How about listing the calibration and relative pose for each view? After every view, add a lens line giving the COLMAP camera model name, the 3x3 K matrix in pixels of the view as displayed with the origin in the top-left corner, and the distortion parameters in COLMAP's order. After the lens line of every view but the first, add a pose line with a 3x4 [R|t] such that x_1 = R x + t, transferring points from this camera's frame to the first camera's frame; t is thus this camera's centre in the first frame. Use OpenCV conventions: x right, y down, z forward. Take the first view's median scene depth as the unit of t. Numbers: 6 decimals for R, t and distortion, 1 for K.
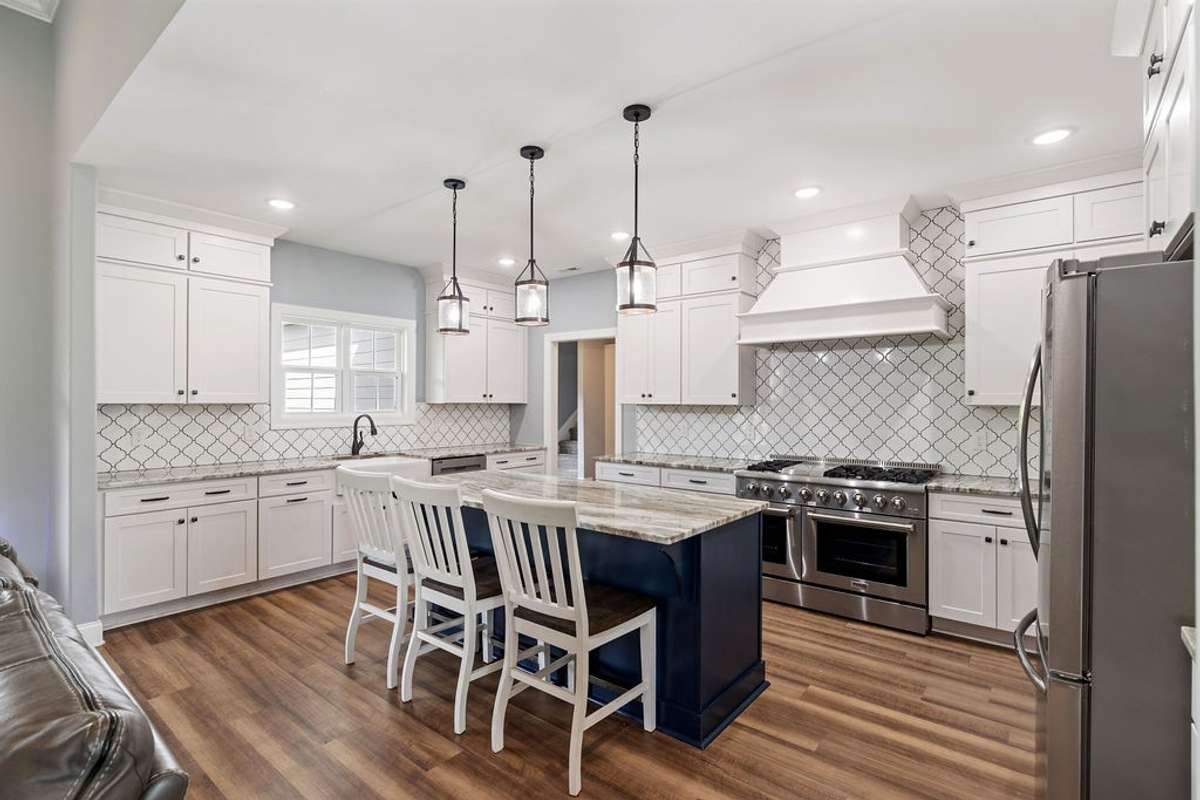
lens RADIAL K [[559.6, 0, 607.5], [0, 559.6, 398.0], [0, 0, 1]] dist [-0.000105, 0.000616]
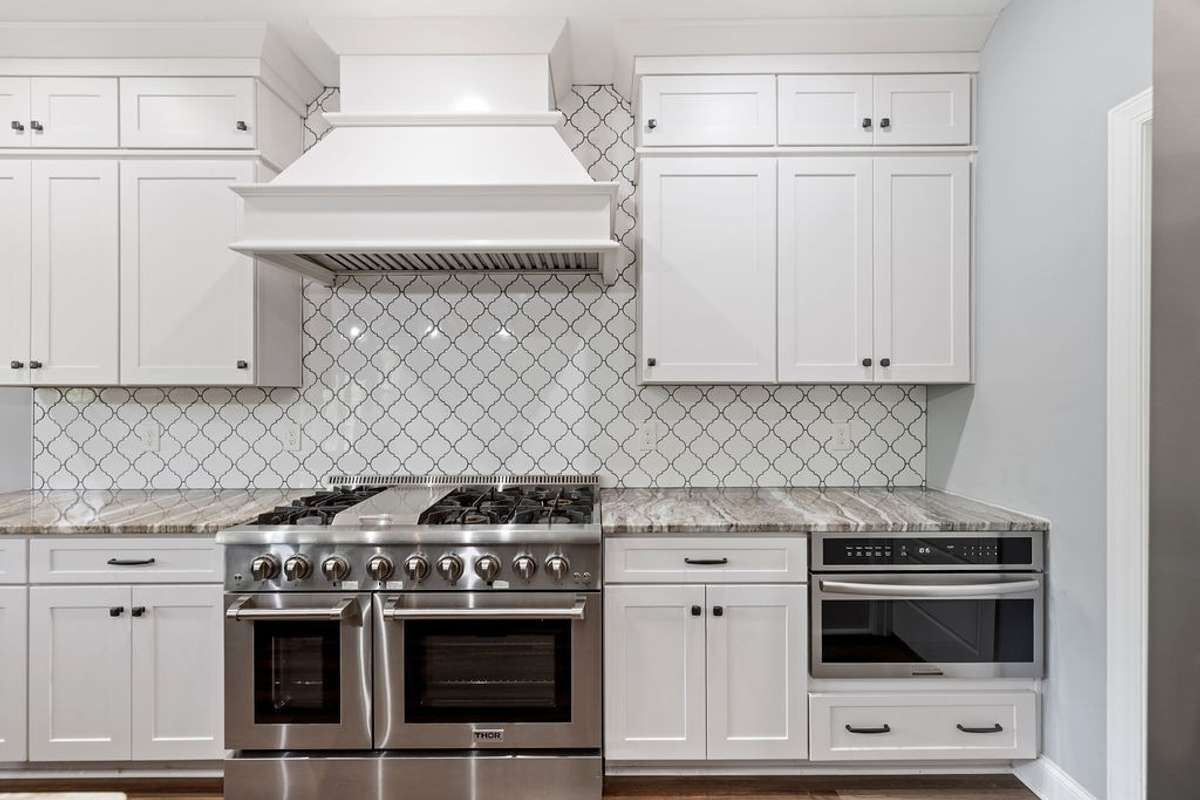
lens RADIAL K [[559.6, 0, 610.0], [0, 559.6, 395.6], [0, 0, 1]] dist [-0.000105, 0.000616]
pose [[0.787714, -0.004380, 0.616026, 0.191715], [0.000200, 0.999976, 0.006854, 0.020178], [-0.616041, -0.005276, 0.787696, 0.451334]]
